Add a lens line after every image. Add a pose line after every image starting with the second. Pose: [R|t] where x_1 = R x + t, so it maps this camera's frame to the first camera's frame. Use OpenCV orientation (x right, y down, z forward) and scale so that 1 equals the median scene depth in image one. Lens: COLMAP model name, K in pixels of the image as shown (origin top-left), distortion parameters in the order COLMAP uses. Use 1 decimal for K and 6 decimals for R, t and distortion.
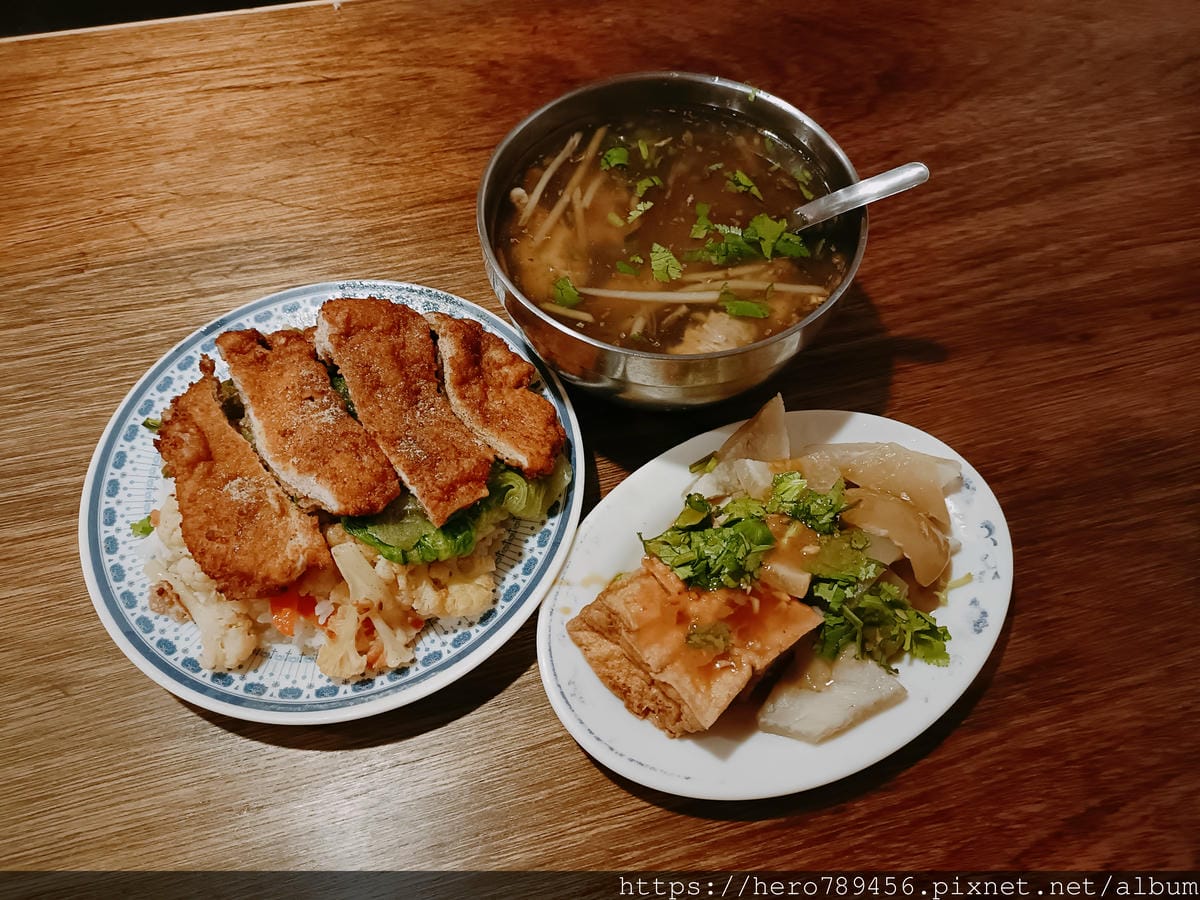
lens RADIAL K [[882.5, 0, 600.0], [0, 882.5, 450.0], [0, 0, 1]] dist [0.074196, -0.096330]
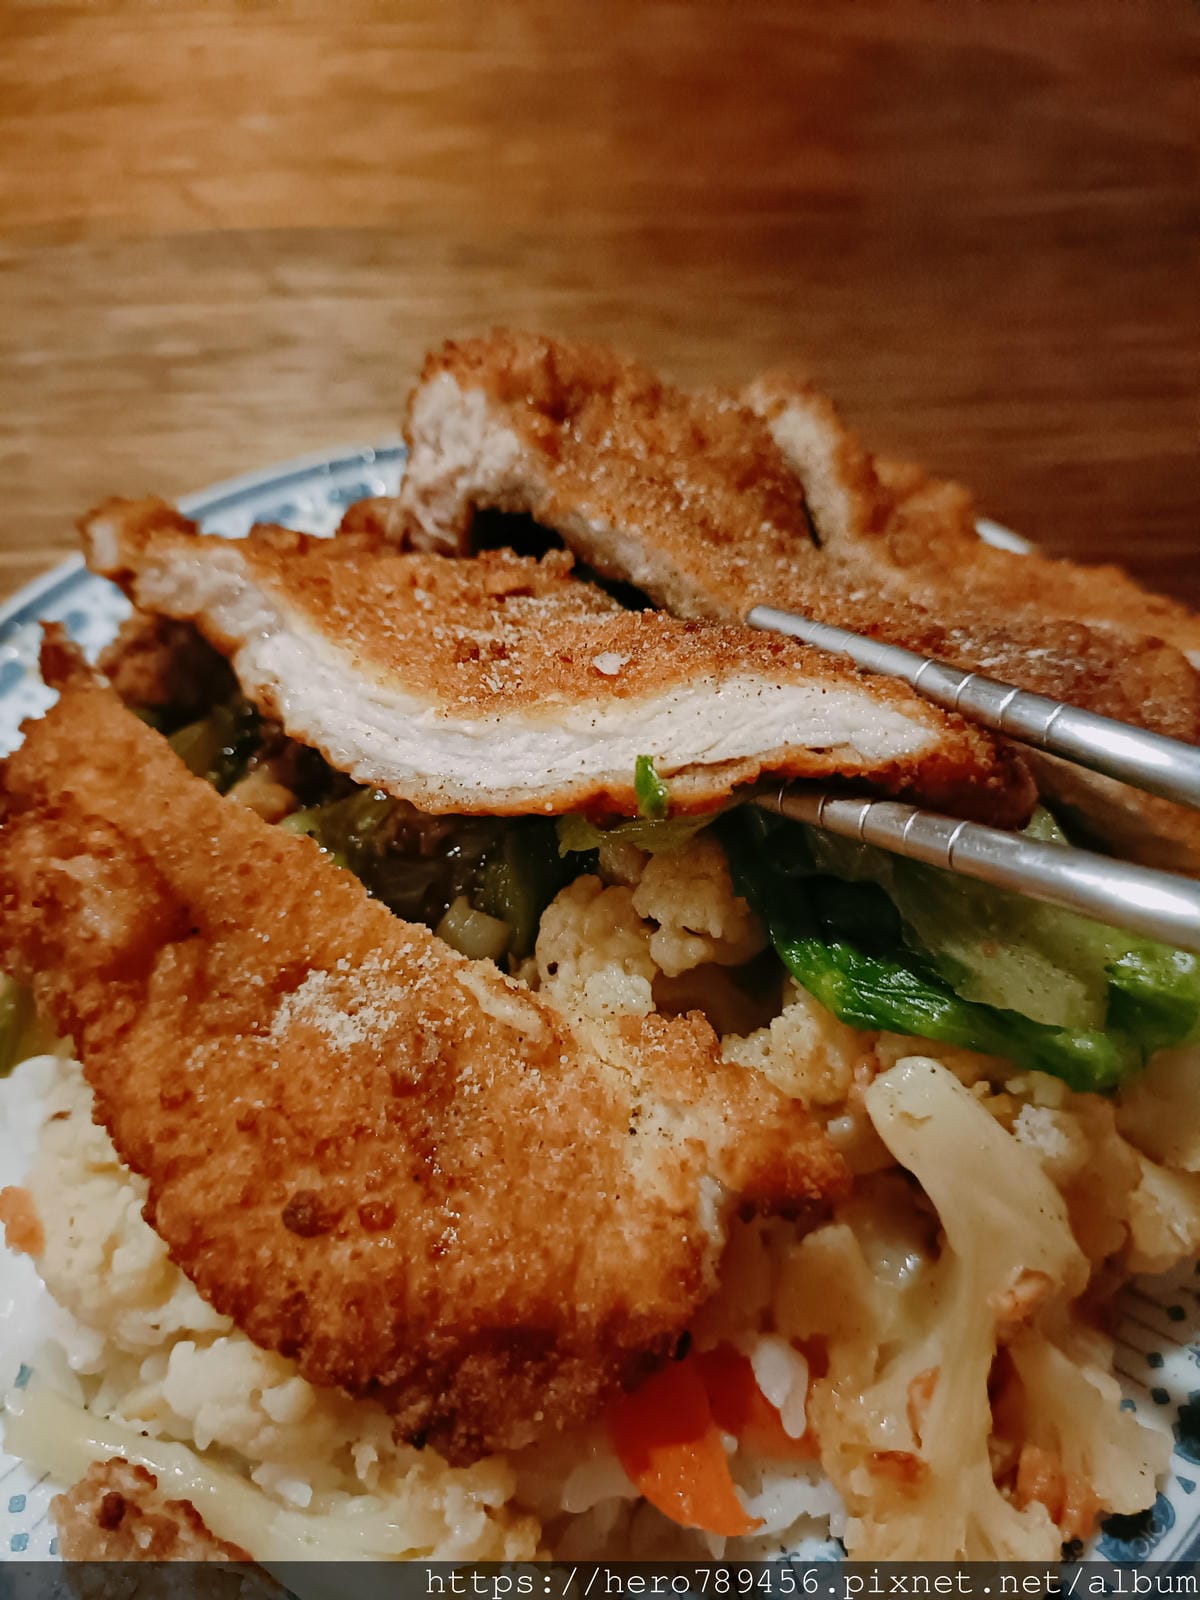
lens RADIAL K [[1140.8, 0, 599.9], [0, 1140.8, 829.7], [0, 0, 1]] dist [-0.001468, -0.004405]
pose [[0.949413, -0.250062, 0.189956, -0.381891], [0.272604, 0.956570, -0.103247, 0.048751], [-0.155889, 0.149807, 0.976349, 0.656819]]
